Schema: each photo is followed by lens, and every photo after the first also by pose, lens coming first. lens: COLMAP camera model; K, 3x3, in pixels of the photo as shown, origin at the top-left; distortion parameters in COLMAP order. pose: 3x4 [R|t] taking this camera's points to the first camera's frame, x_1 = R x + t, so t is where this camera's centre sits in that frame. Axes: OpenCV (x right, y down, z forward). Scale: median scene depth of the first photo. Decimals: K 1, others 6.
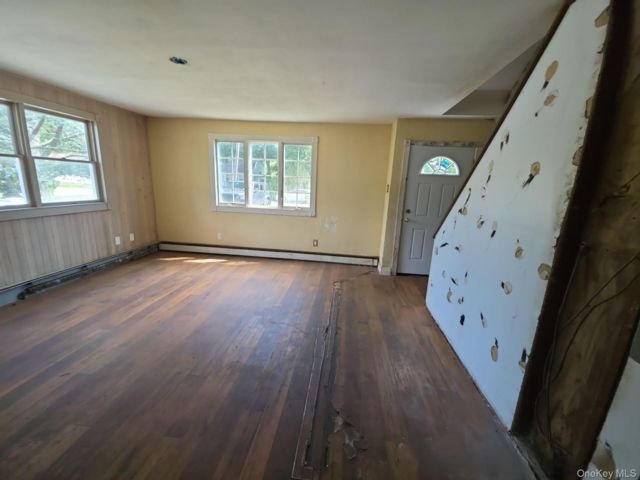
lens RADIAL K [[254.2, 0, 324.0], [0, 254.2, 238.7], [0, 0, 1]] dist [0.021587, -0.013852]
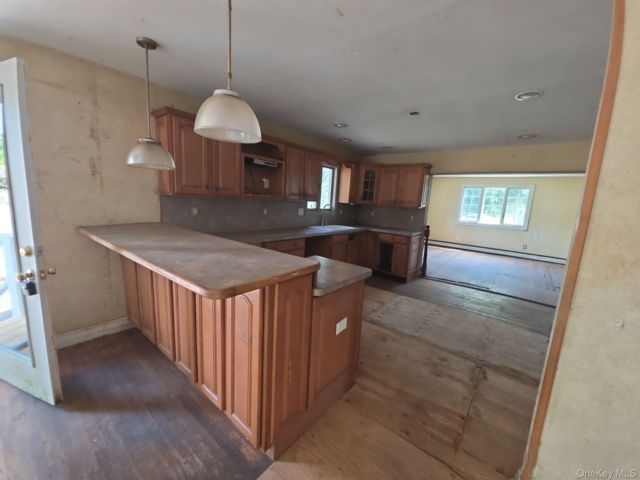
lens RADIAL K [[254.2, 0, 324.0], [0, 254.2, 238.7], [0, 0, 1]] dist [0.021587, -0.013852]
pose [[0.841403, 0.088922, -0.533042, -0.251471], [-0.137268, 0.989186, -0.051660, 0.232054], [0.522683, 0.116637, 0.844510, -1.097219]]
